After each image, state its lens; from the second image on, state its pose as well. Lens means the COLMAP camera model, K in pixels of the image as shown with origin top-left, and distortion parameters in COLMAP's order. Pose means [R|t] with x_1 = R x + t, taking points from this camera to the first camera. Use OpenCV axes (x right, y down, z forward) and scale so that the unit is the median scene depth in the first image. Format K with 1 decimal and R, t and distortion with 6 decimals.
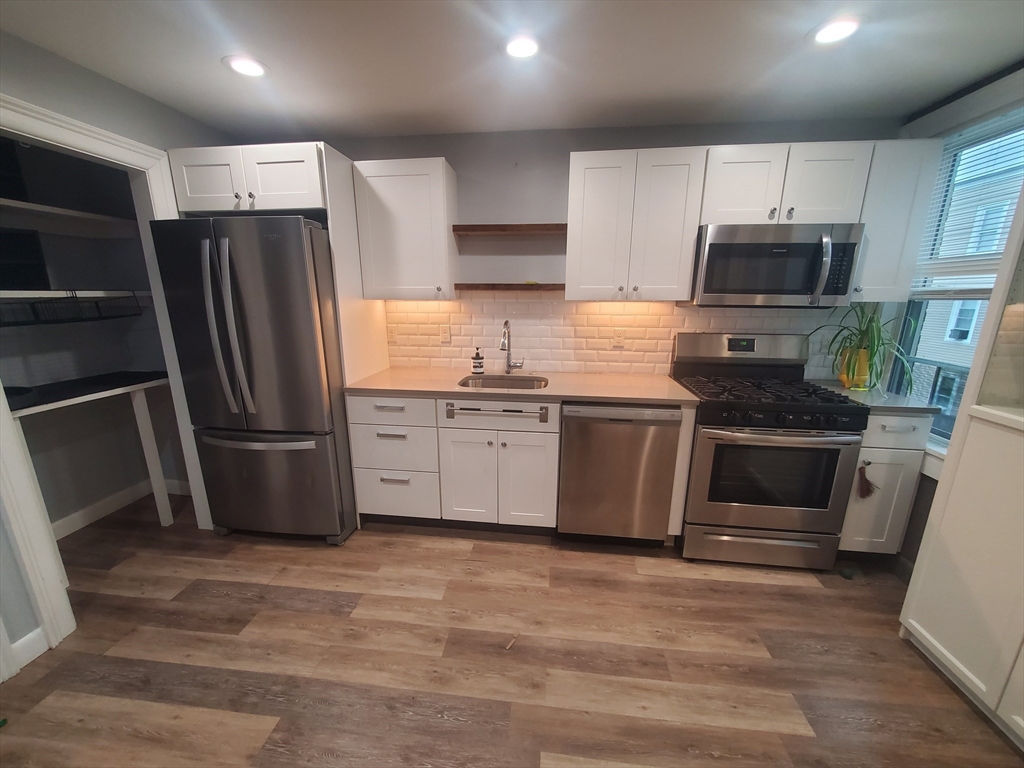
lens RADIAL K [[405.0, 0, 505.4], [0, 405.0, 392.6], [0, 0, 1]] dist [-0.002097, 0.000367]
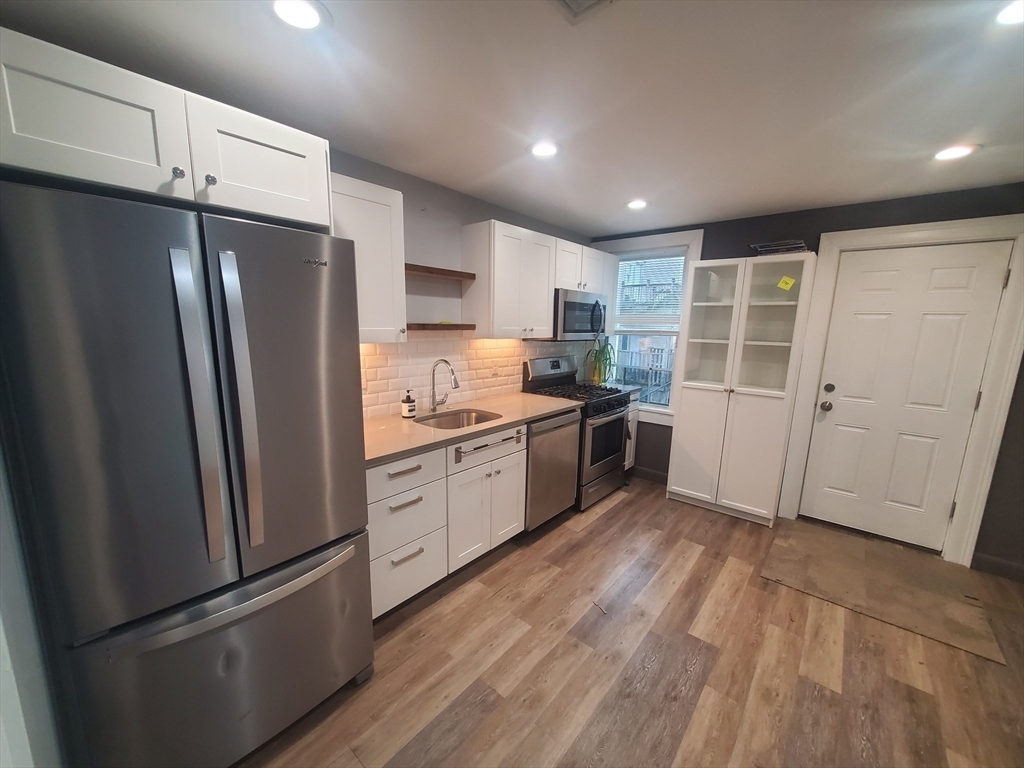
lens RADIAL K [[405.0, 0, 503.8], [0, 405.0, 392.5], [0, 0, 1]] dist [-0.002097, 0.000367]
pose [[0.554048, -0.135345, 0.821409, -0.904835], [0.180729, 0.982718, 0.040022, -0.129440], [-0.812630, 0.126278, 0.568934, 0.356630]]
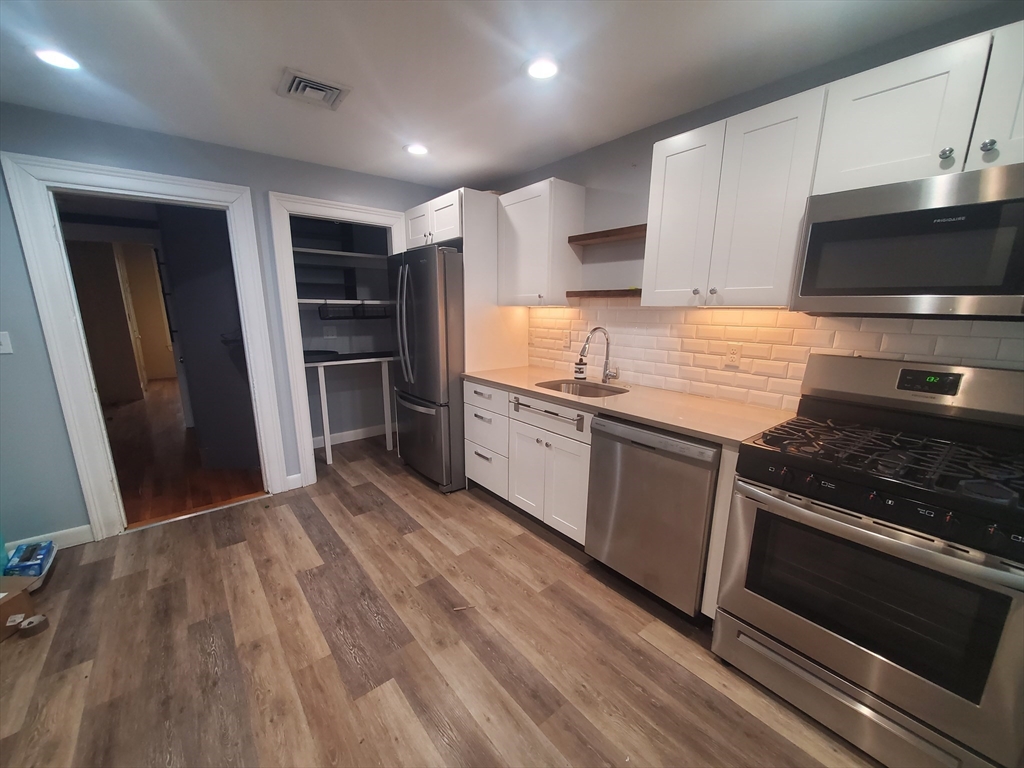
lens RADIAL K [[405.0, 0, 507.1], [0, 405.0, 391.5], [0, 0, 1]] dist [-0.002097, 0.000367]
pose [[0.720196, 0.143822, -0.678700, 0.630573], [-0.168840, 0.985199, 0.029609, -0.019430], [0.672912, 0.093267, 0.733819, 0.170979]]
